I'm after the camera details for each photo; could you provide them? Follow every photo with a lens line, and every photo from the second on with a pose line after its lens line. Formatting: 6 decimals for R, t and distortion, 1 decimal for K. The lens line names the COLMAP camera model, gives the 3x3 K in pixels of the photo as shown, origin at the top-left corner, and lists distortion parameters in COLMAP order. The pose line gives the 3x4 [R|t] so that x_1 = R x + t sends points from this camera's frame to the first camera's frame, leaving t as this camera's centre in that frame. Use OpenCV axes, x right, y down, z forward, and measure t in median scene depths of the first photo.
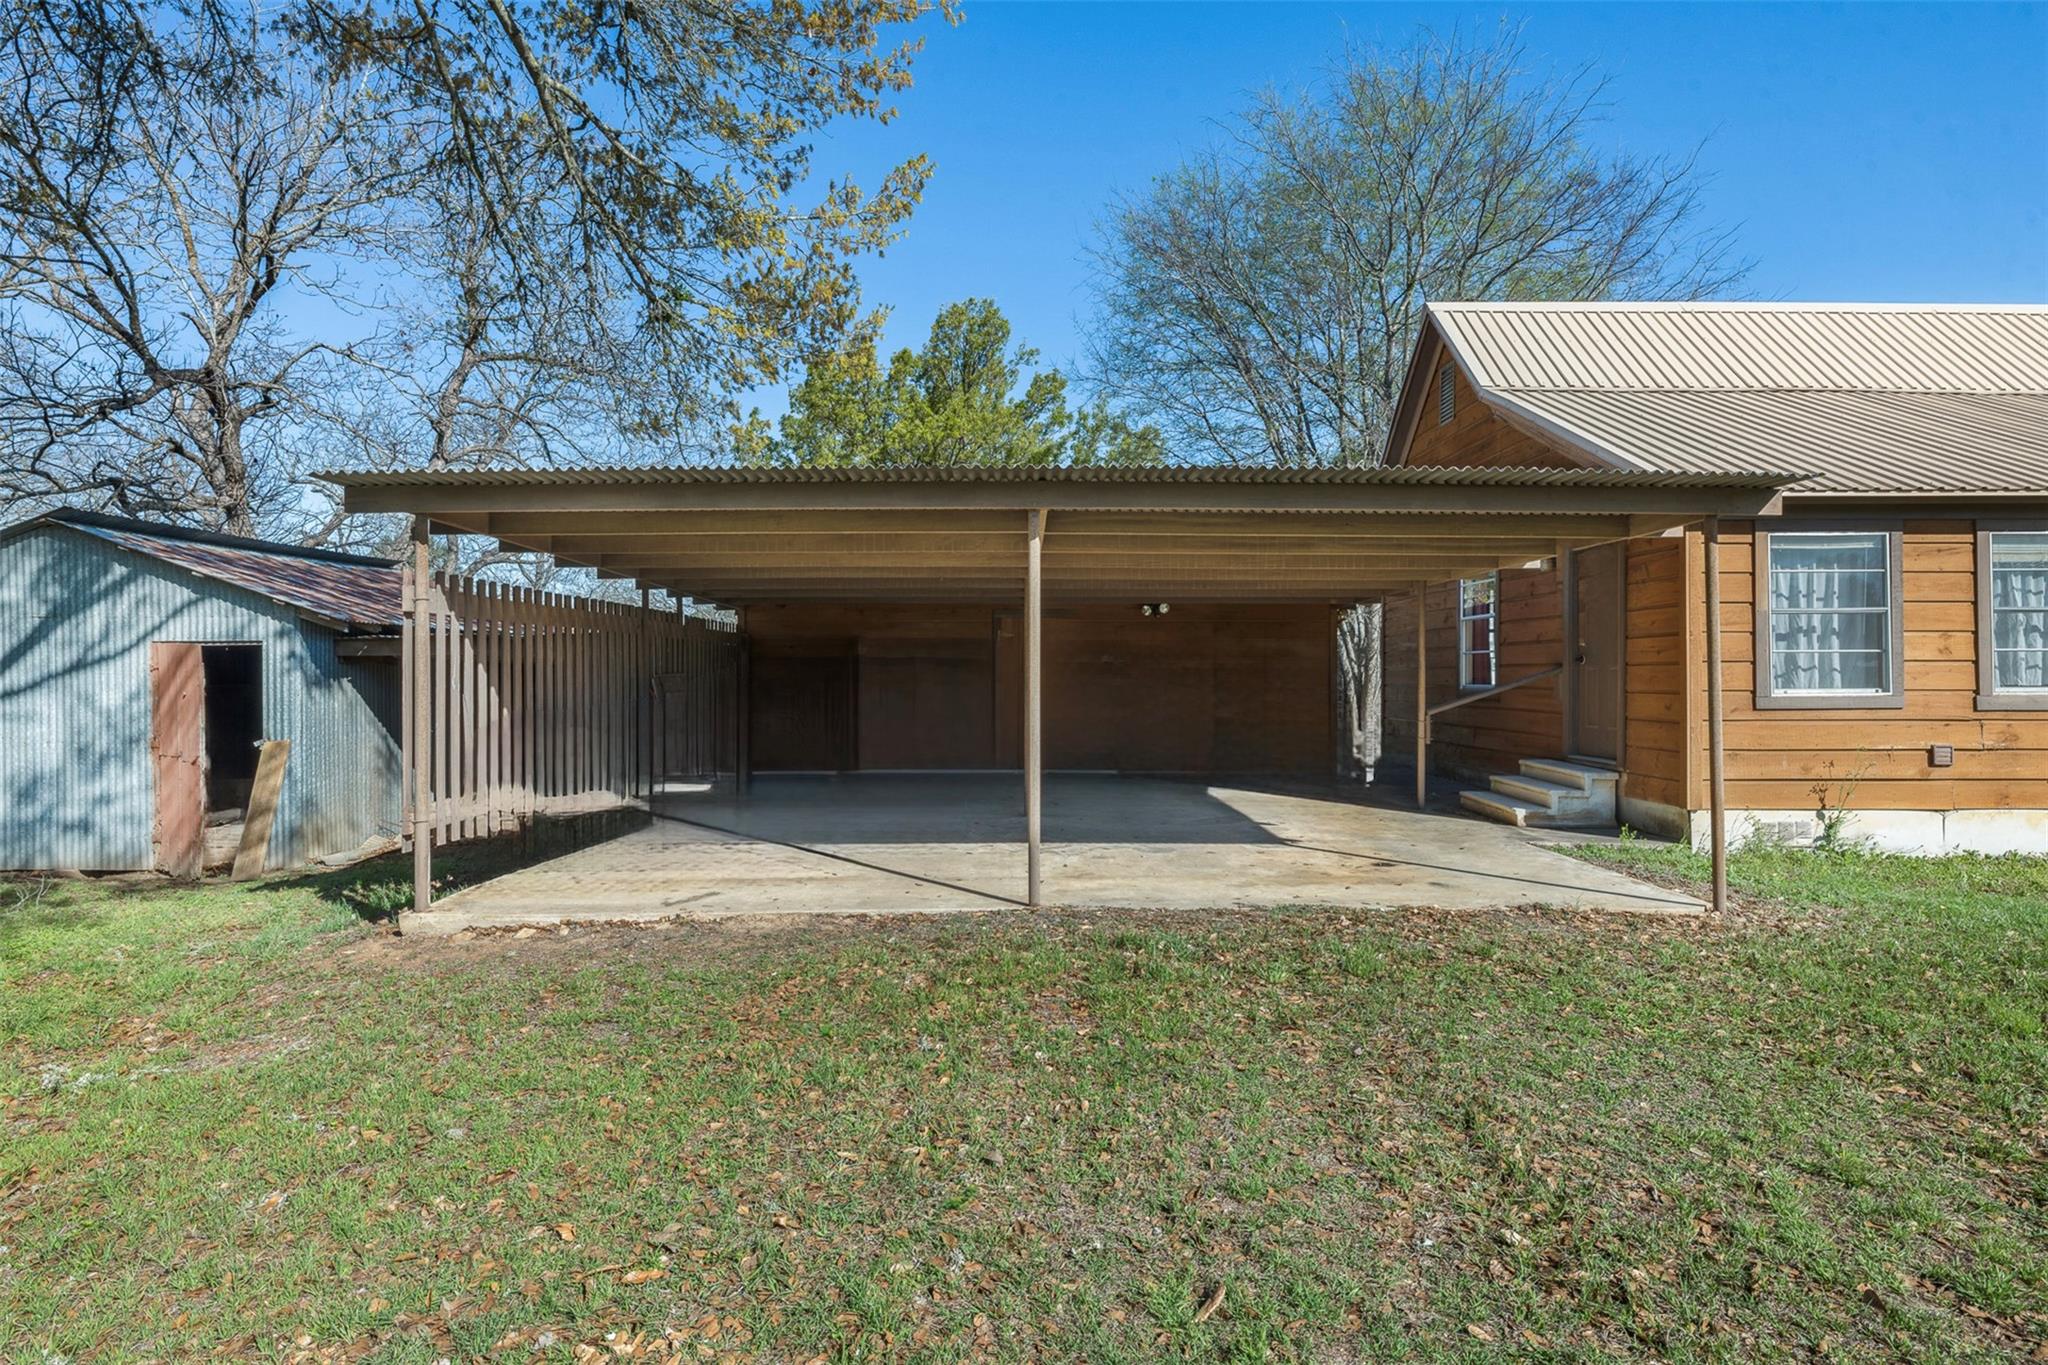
lens RADIAL K [[1100.2, 0, 1024.0], [0, 1100.2, 682.5], [0, 0, 1]] dist [-0.013199, 0.000702]
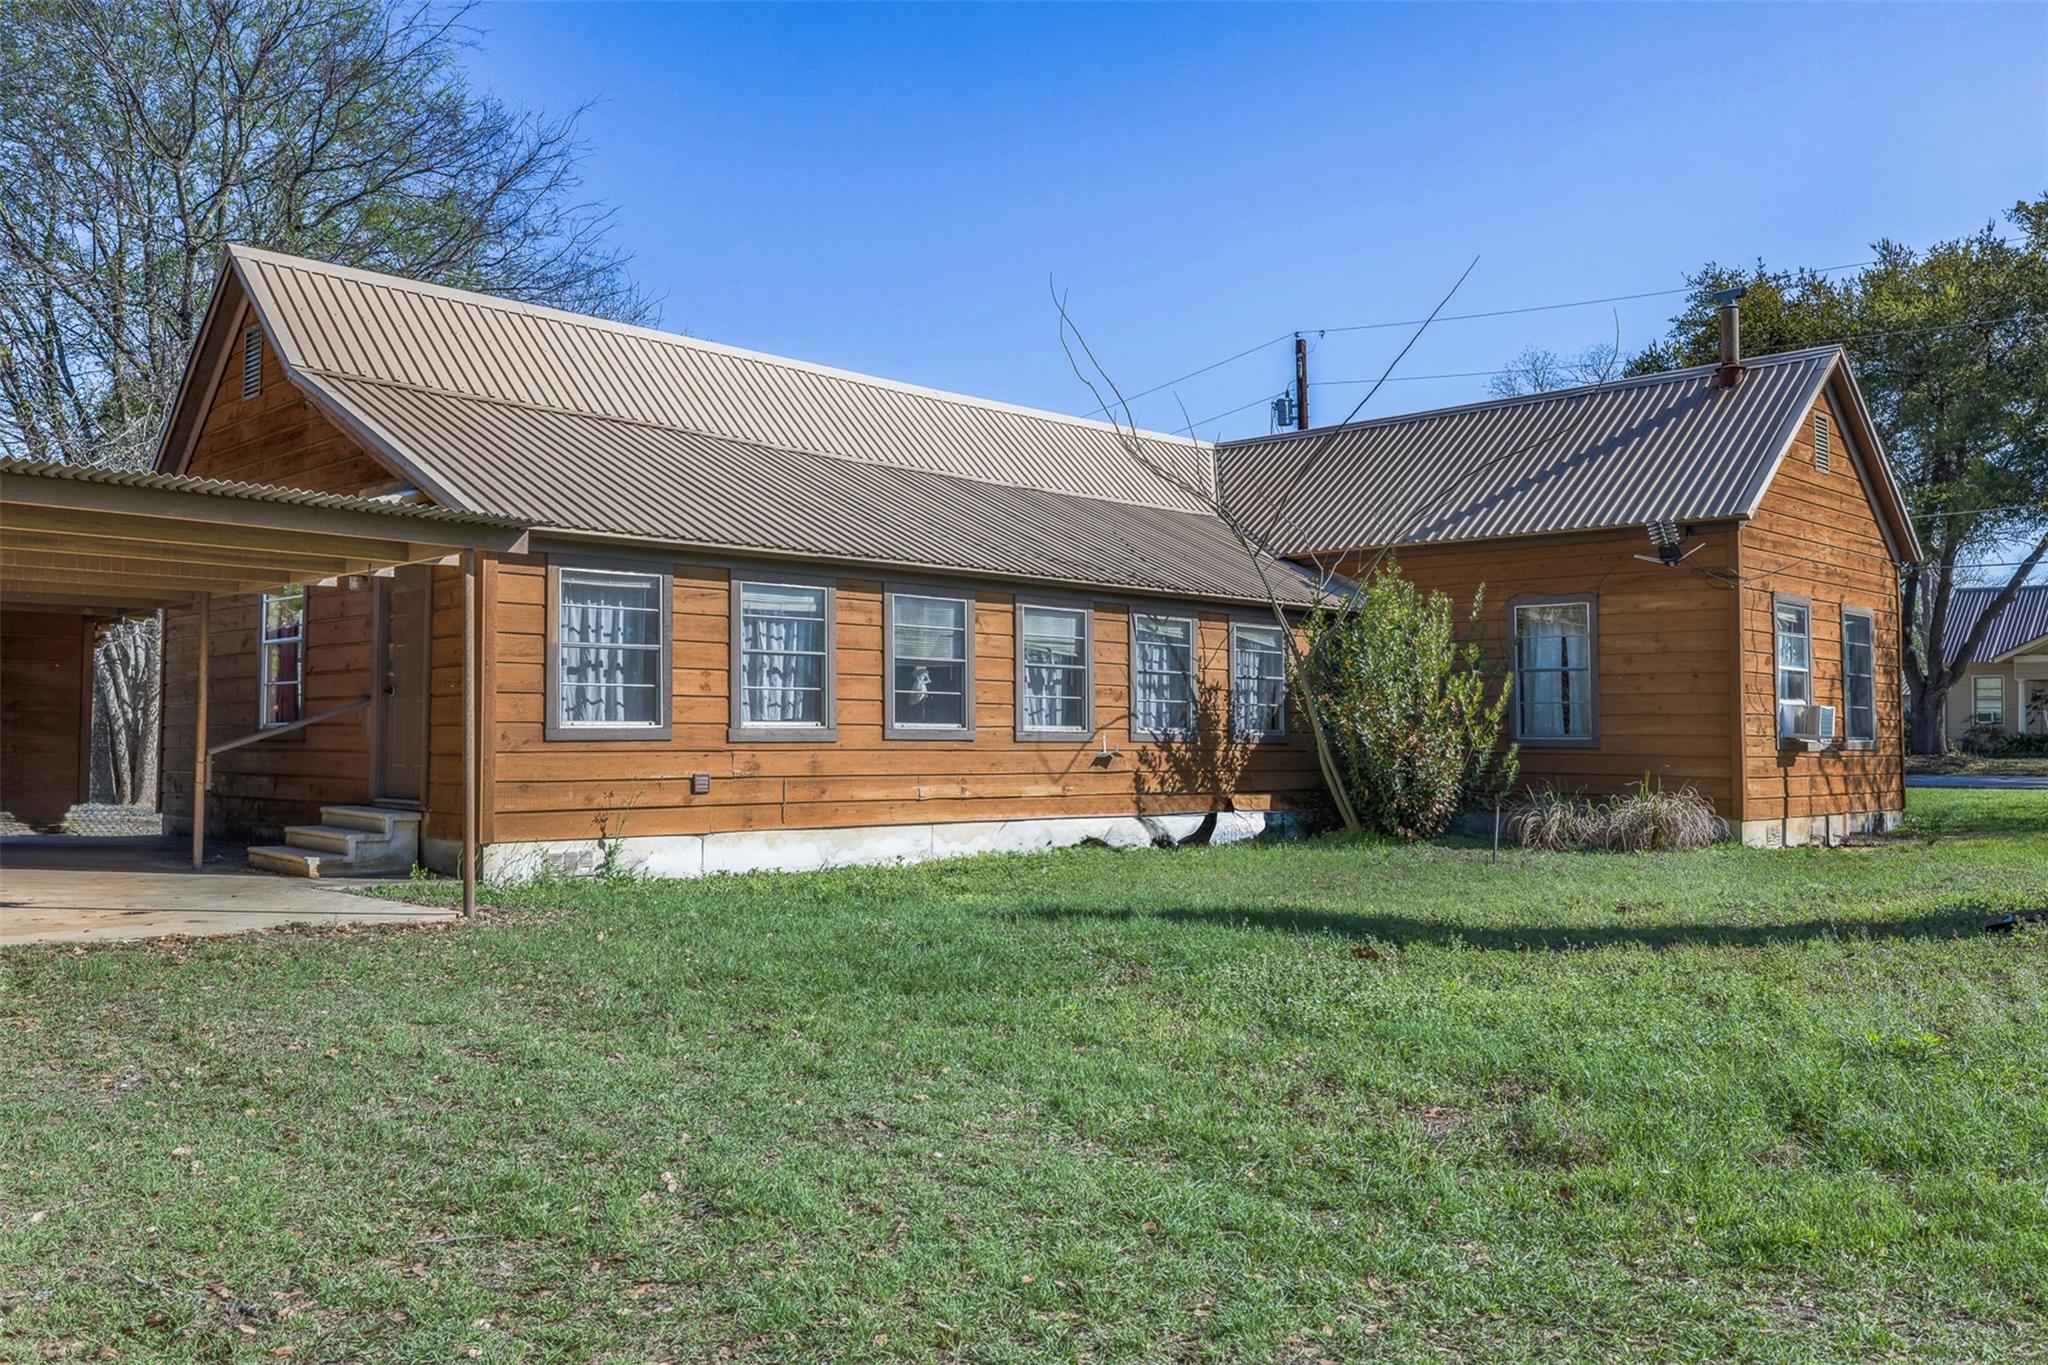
lens RADIAL K [[1673.9, 0, 1024.0], [0, 1673.9, 682.5], [0, 0, 1]] dist [-0.002030, 0.000920]
pose [[0.713574, 0.028808, 0.699987, -0.092512], [0.000865, 0.999117, -0.042000, 0.035160], [-0.700579, 0.030576, 0.712919, -0.396632]]
